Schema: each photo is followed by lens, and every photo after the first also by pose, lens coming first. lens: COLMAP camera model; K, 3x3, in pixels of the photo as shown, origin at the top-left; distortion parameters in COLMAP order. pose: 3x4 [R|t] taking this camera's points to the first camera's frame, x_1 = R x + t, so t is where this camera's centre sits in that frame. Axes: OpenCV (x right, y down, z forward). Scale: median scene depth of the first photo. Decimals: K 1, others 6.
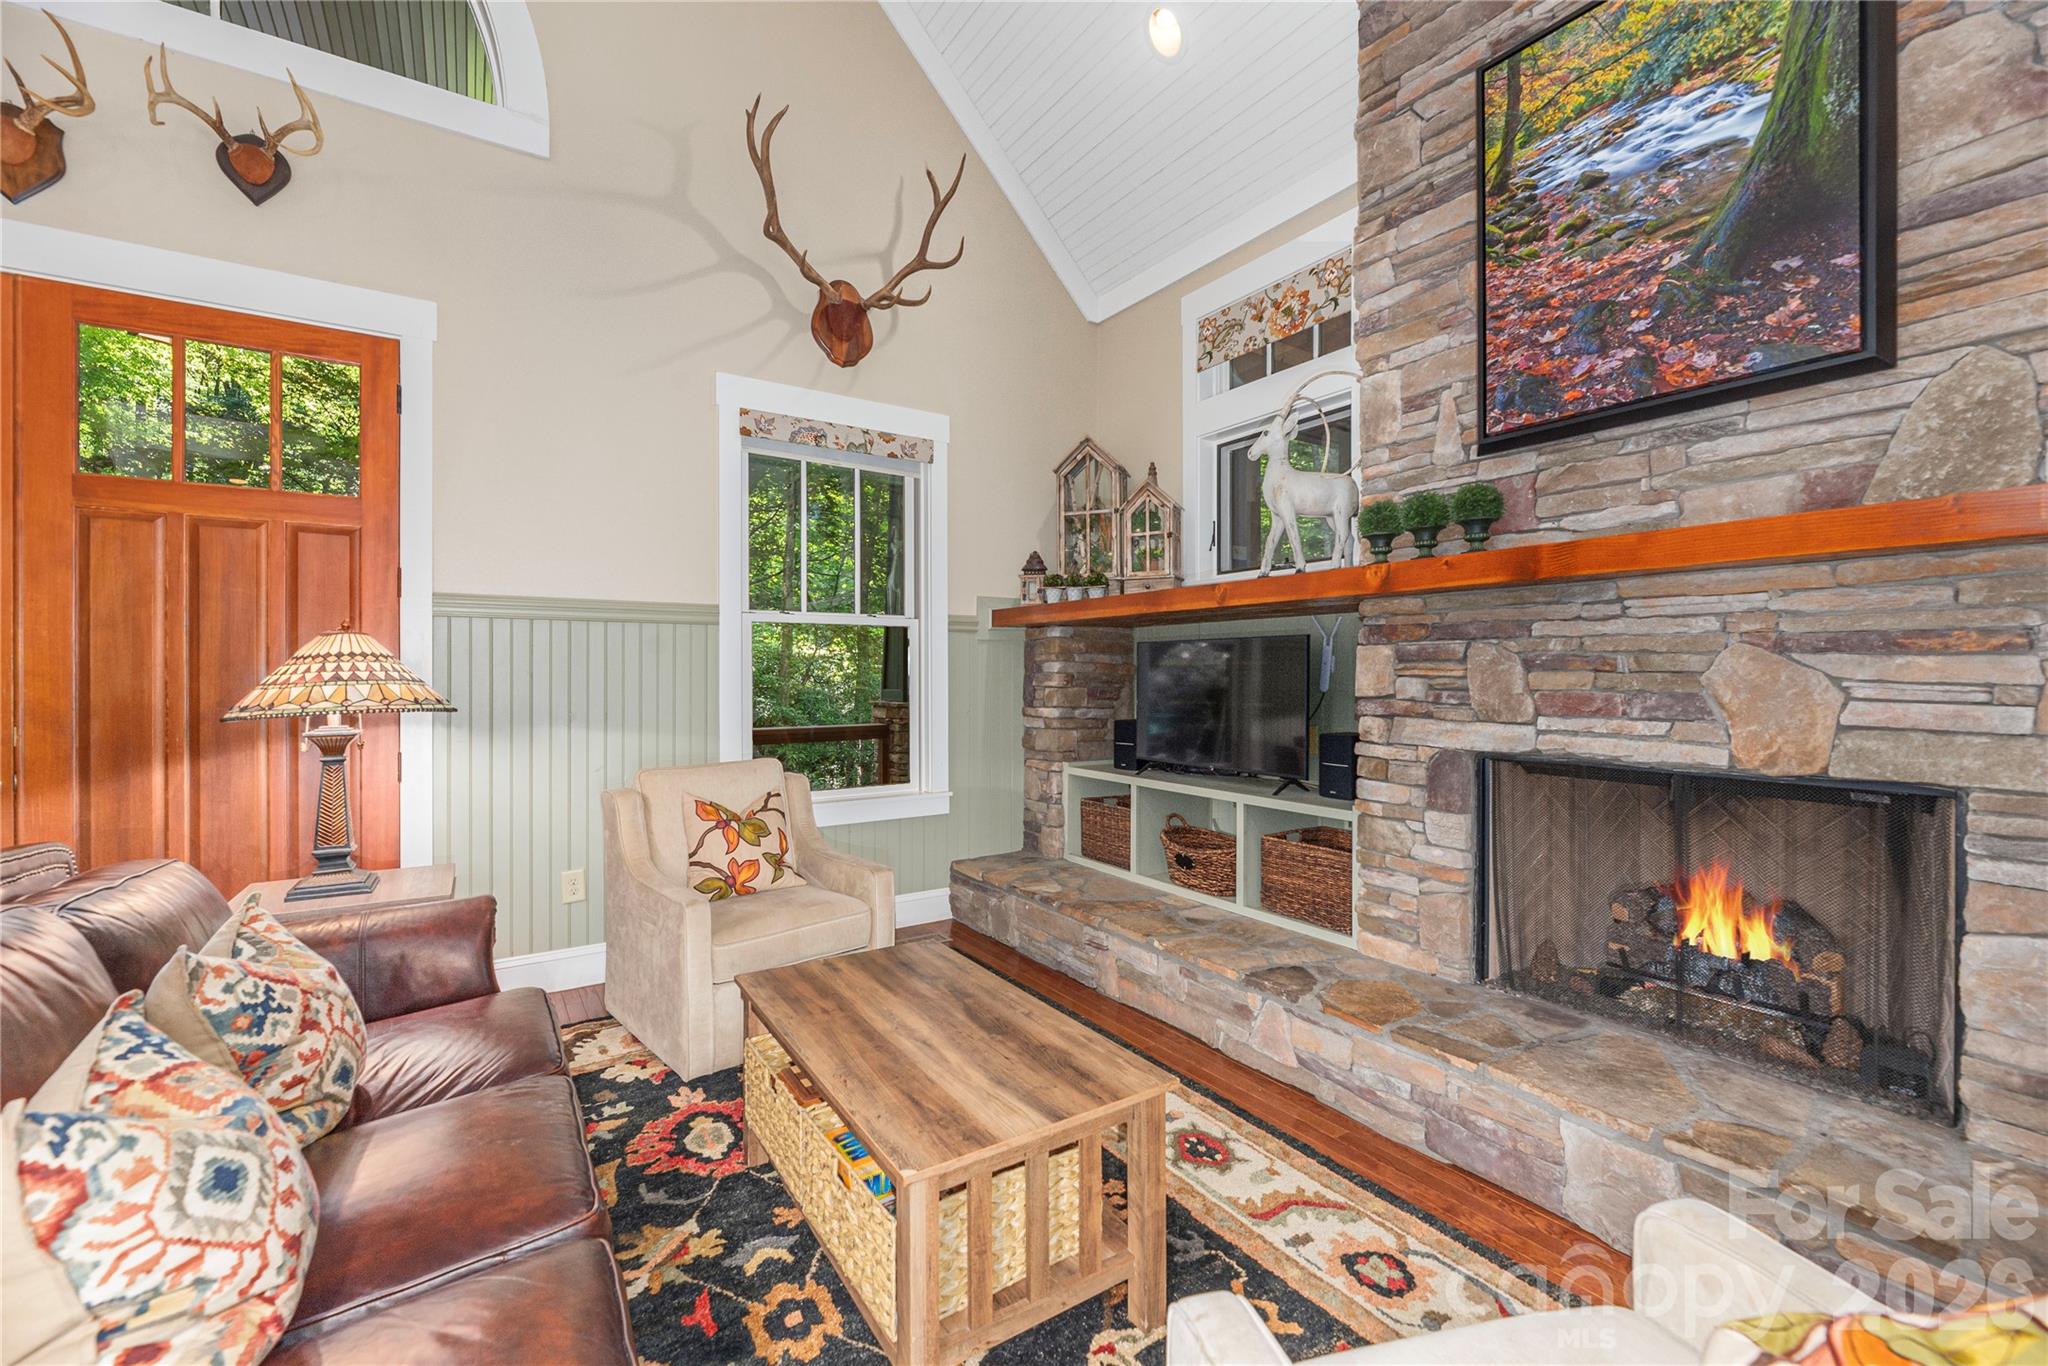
lens RADIAL K [[830.3, 0, 1031.2], [0, 830.3, 674.5], [0, 0, 1]] dist [-0.002344, 0.000154]
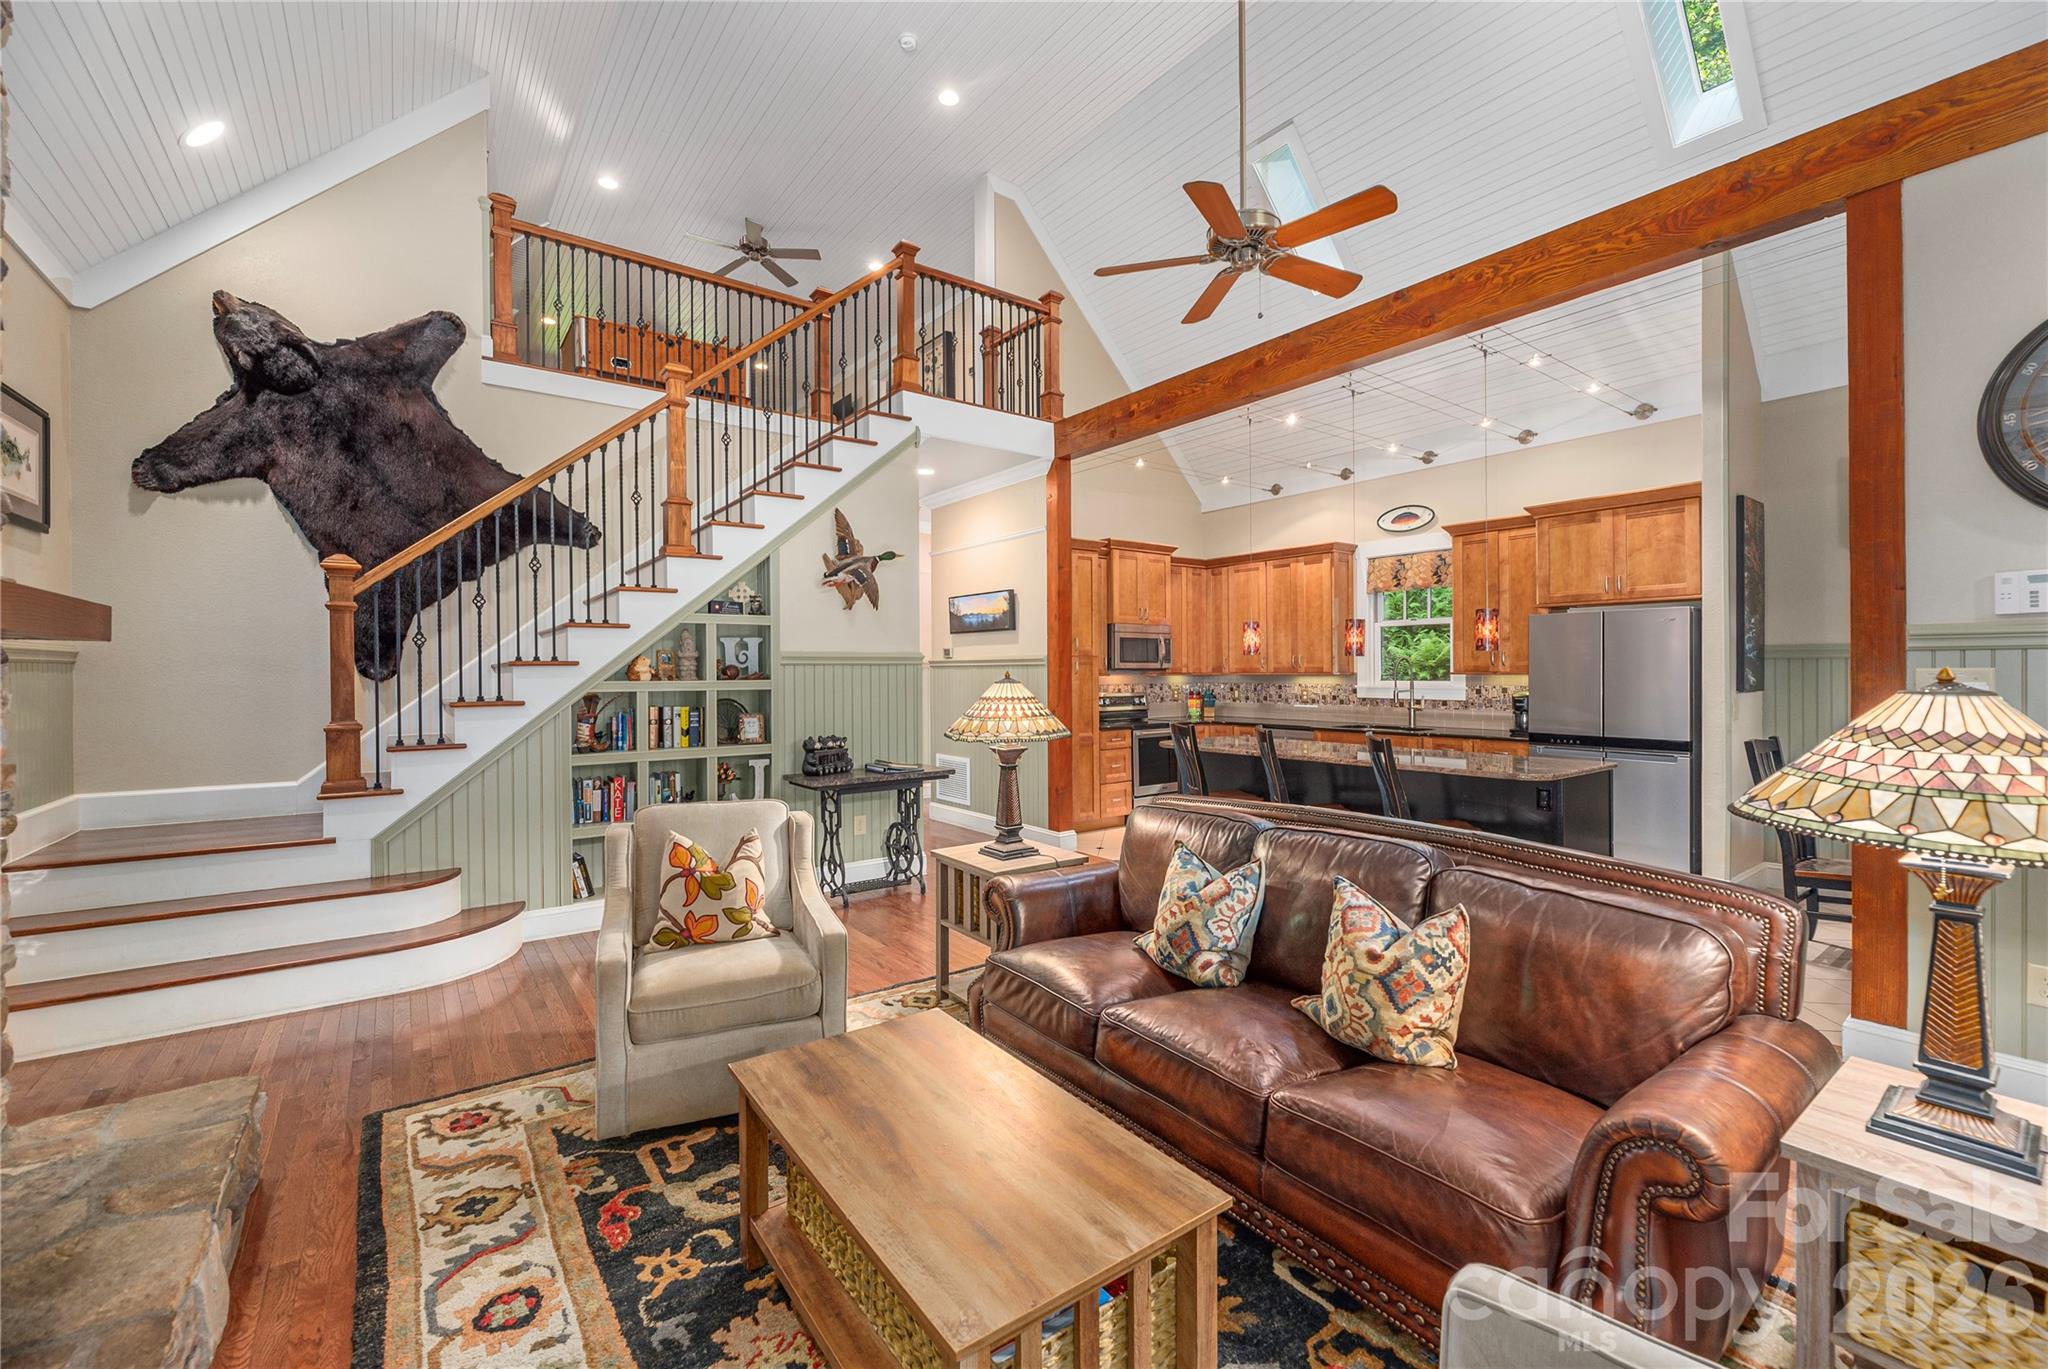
lens RADIAL K [[843.2, 0, 1019.8], [0, 843.2, 675.9], [0, 0, 1]] dist [-0.004225, -0.000182]
pose [[-0.998851, 0.007160, -0.047393, -0.127194], [0.006702, 0.999929, 0.009818, -0.069718], [0.047460, 0.009489, -0.998828, 1.376721]]
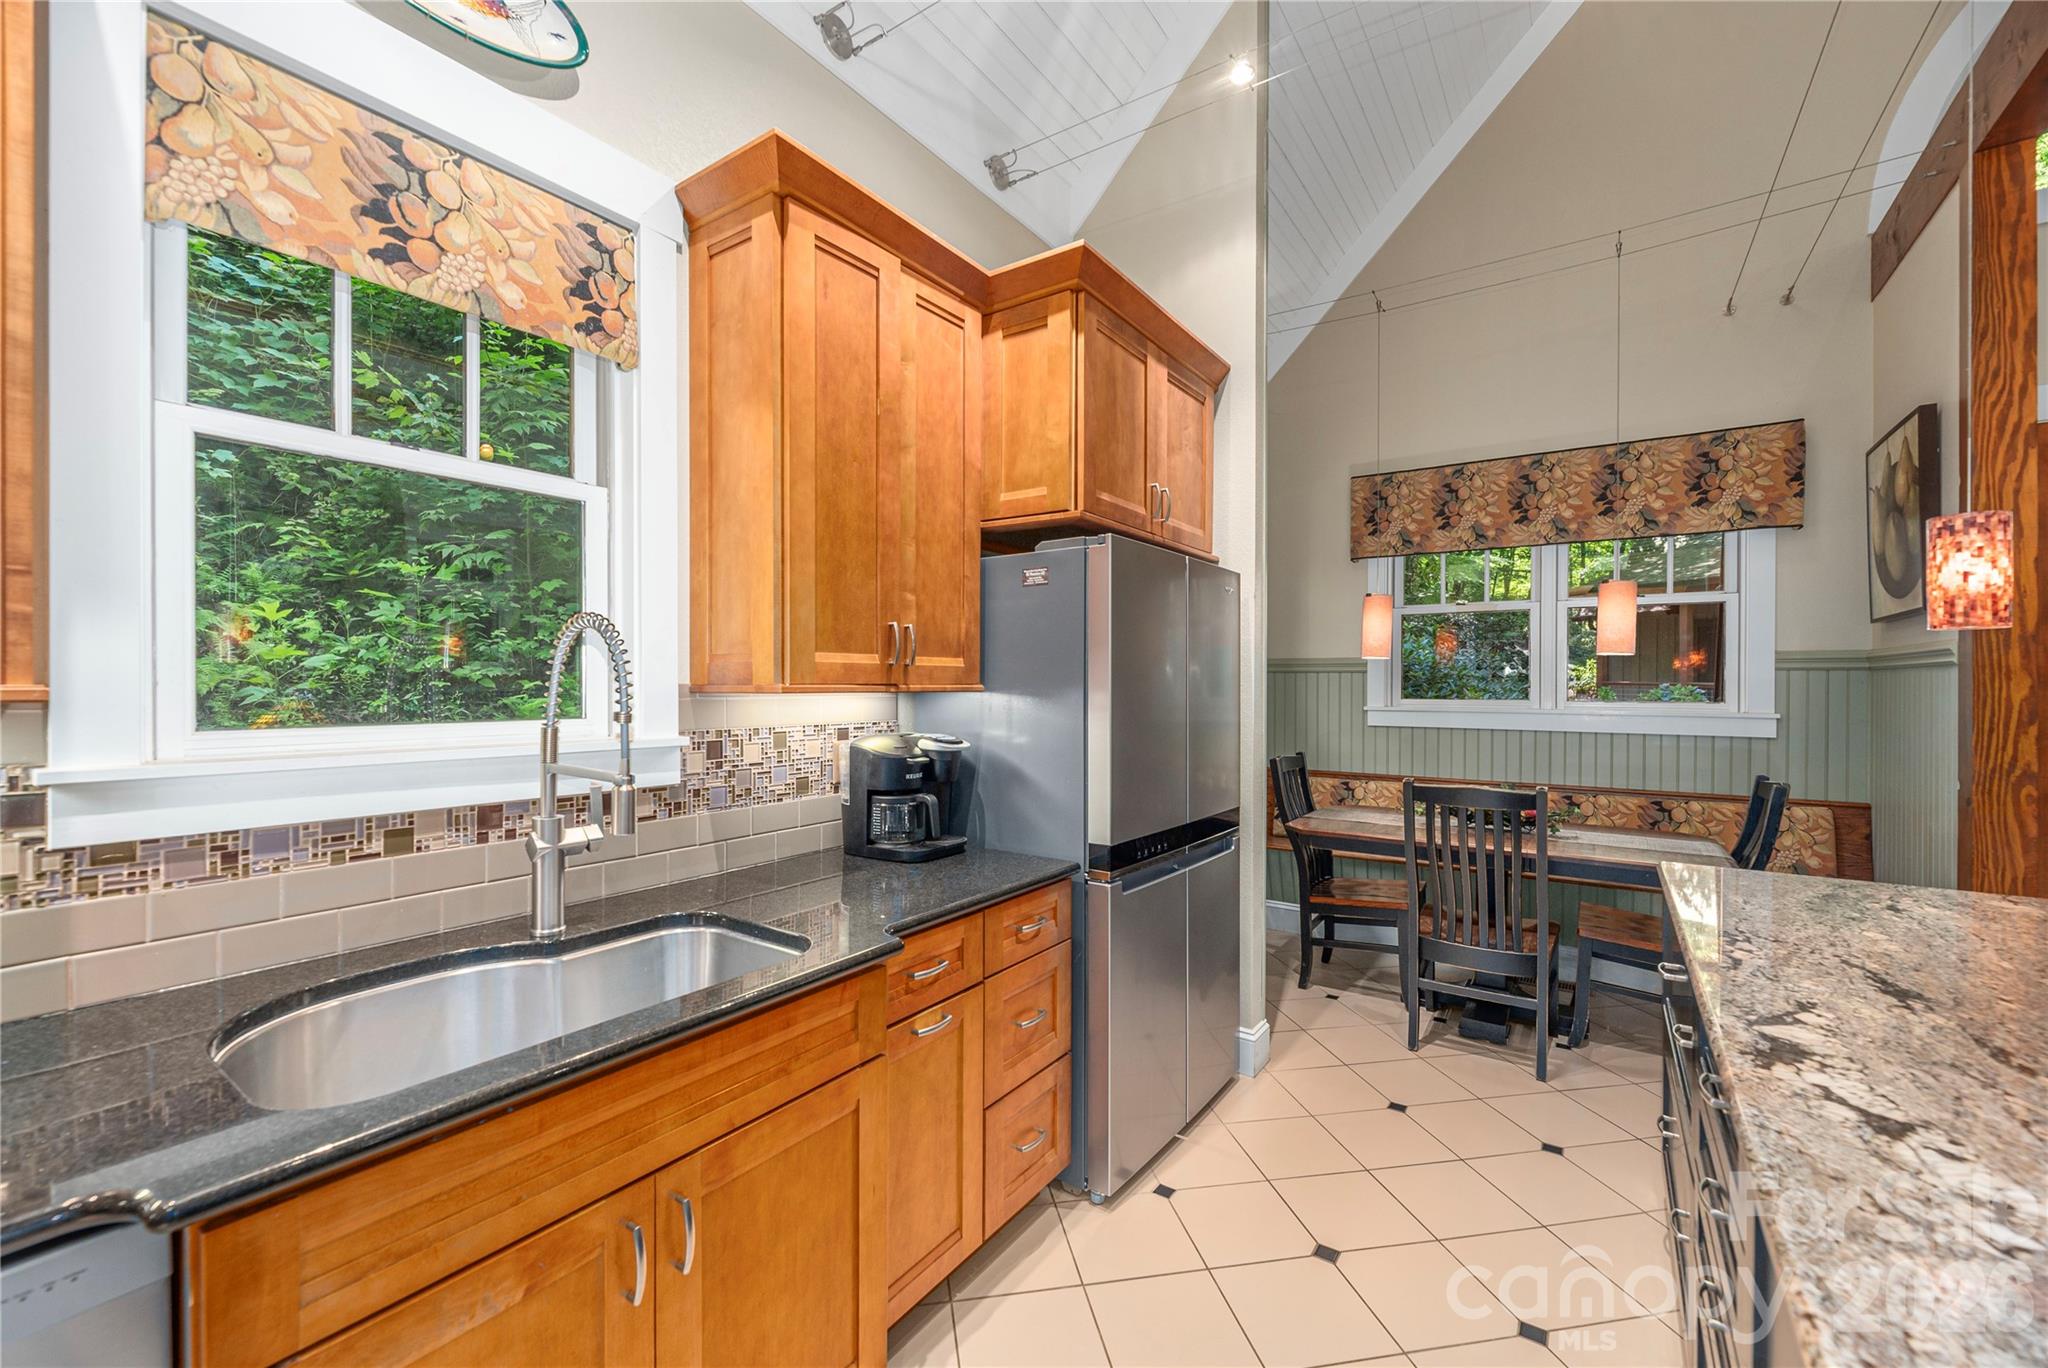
lens RADIAL K [[833.2, 0, 1020.5], [0, 833.2, 683.0], [0, 0, 1]] dist [-0.001677, -0.000086]
pose [[0.366063, 0.002471, -0.930587, -0.845120], [-0.006617, 0.999978, 0.000052, -0.050084], [0.930567, 0.006138, 0.366071, -1.202237]]
